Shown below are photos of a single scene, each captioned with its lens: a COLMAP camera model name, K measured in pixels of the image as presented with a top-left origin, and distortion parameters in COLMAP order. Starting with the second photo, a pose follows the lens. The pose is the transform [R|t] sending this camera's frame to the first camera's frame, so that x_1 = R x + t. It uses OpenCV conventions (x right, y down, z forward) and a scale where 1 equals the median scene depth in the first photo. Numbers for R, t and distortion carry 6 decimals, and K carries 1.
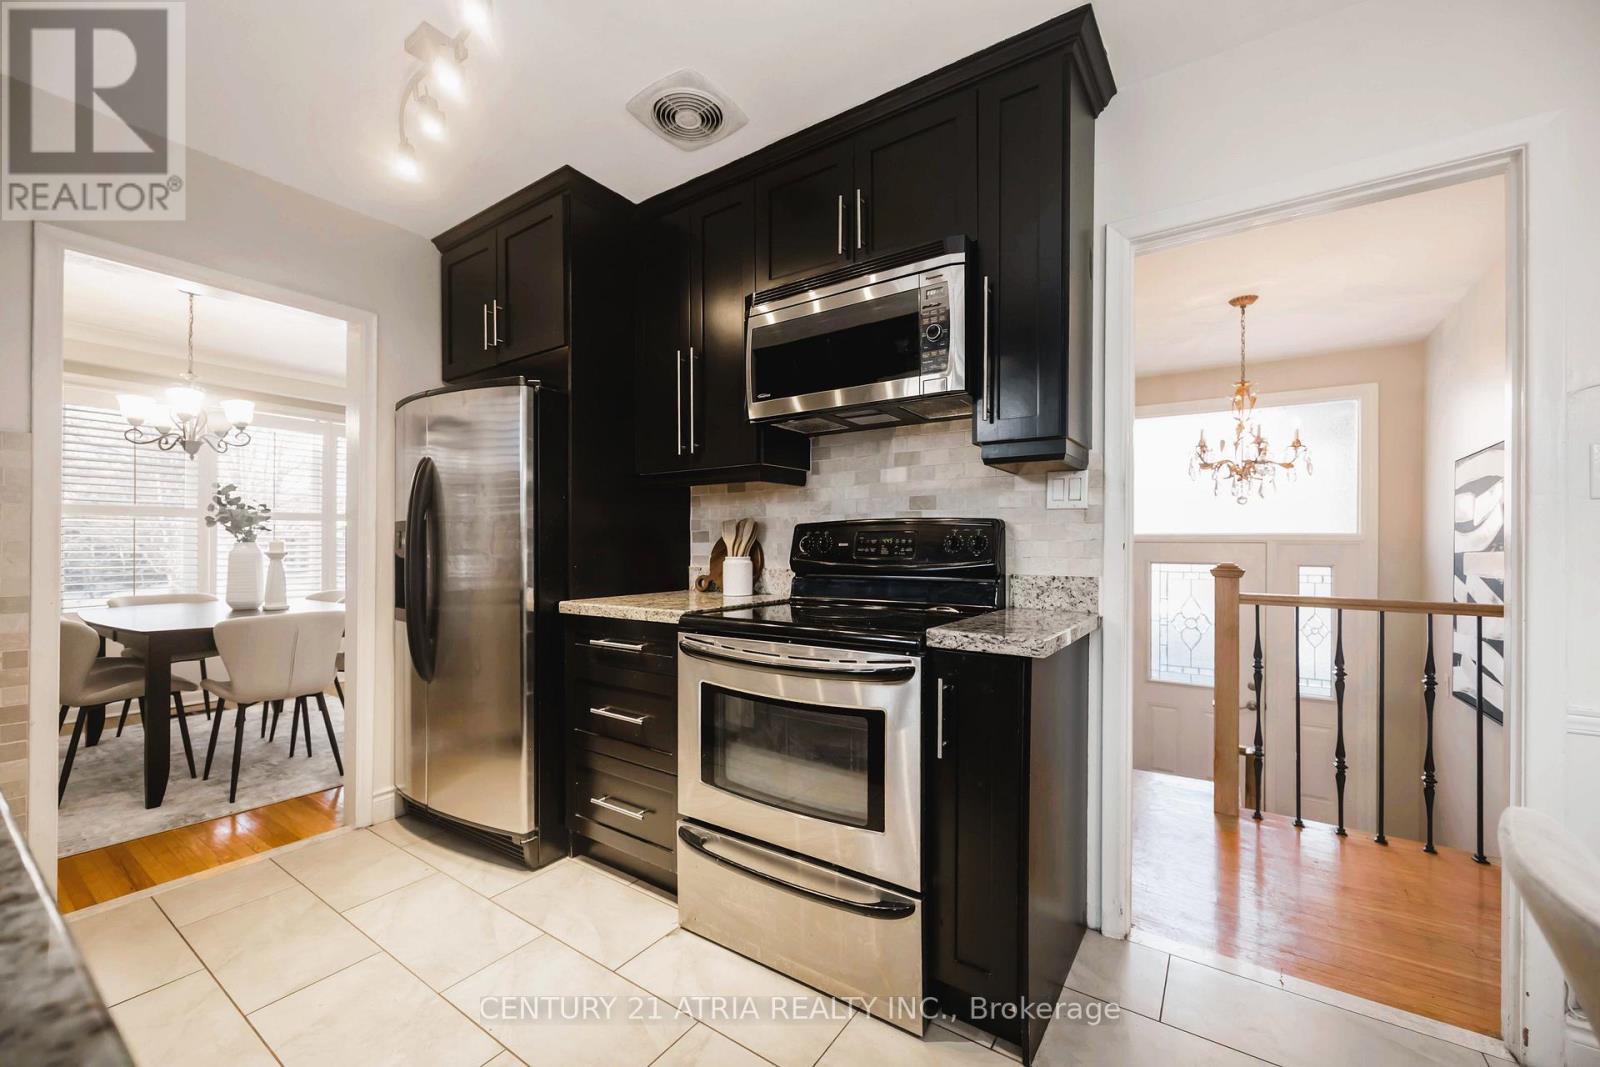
lens RADIAL K [[621.1, 0, 795.2], [0, 621.1, 534.8], [0, 0, 1]] dist [-0.001756, -0.000017]
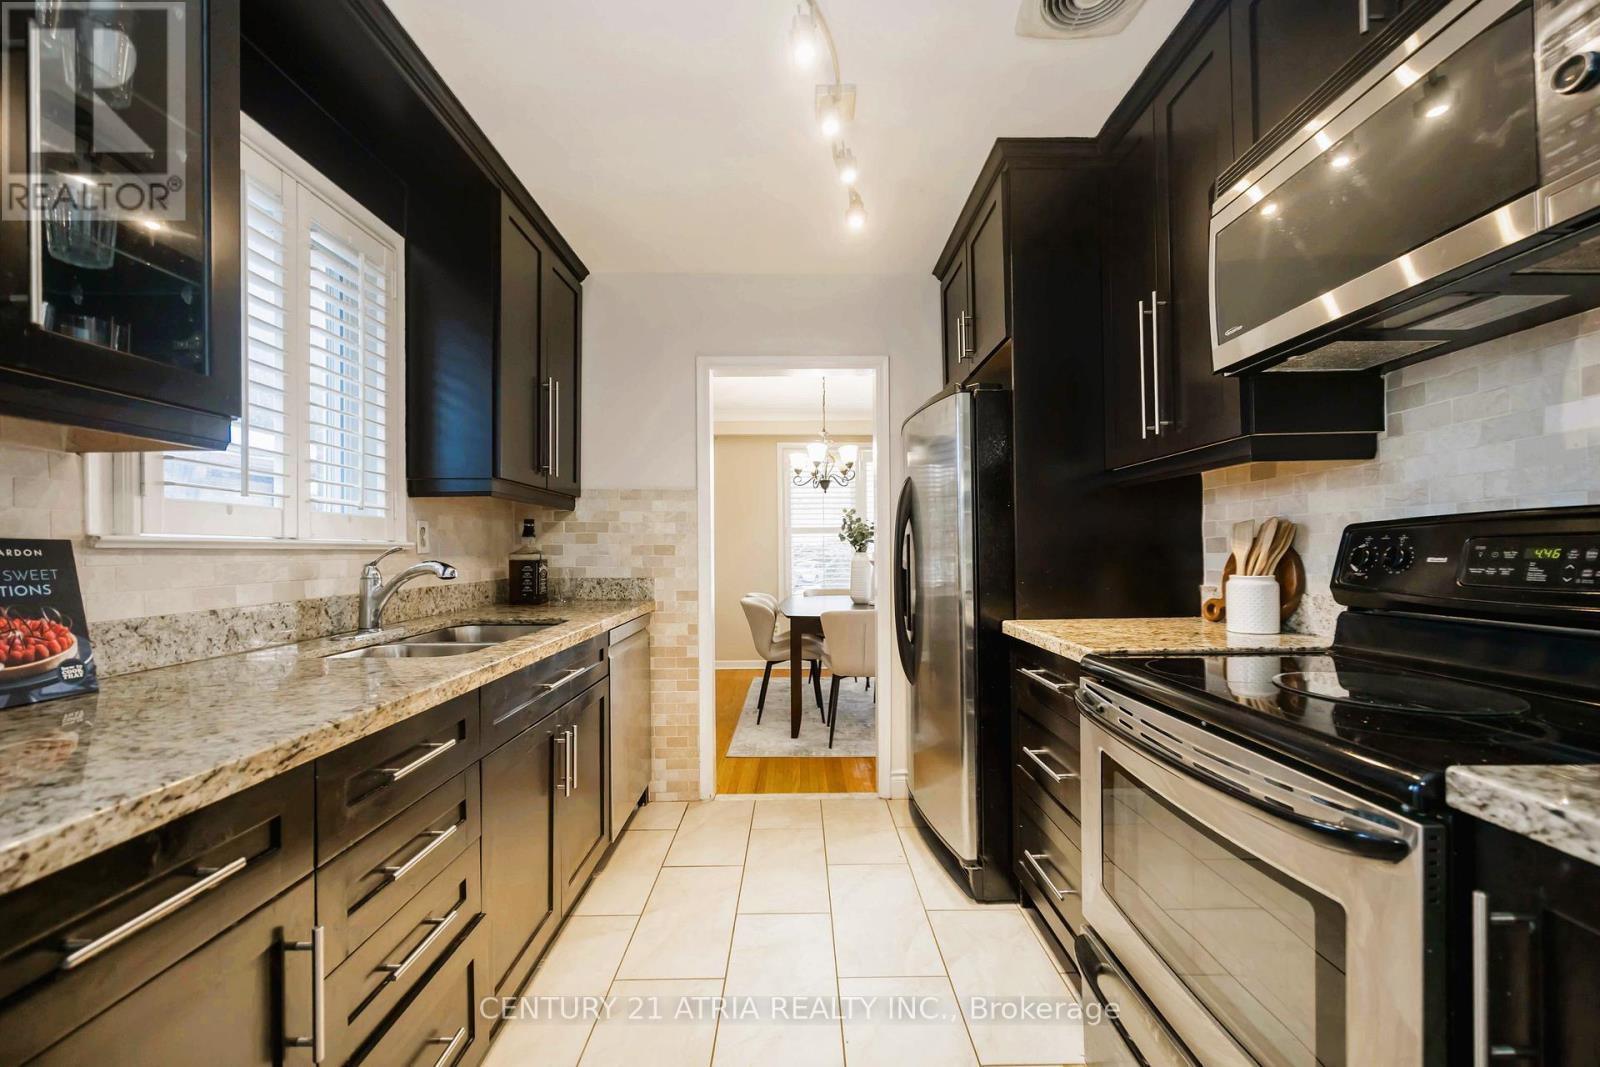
lens RADIAL K [[618.8, 0, 803.3], [0, 618.8, 544.3], [0, 0, 1]] dist [-0.003241, -0.000058]
pose [[0.576363, -0.014777, -0.817060, 0.187379], [0.023573, 0.999721, -0.001452, -0.009501], [0.816854, -0.018424, 0.576551, 0.229692]]
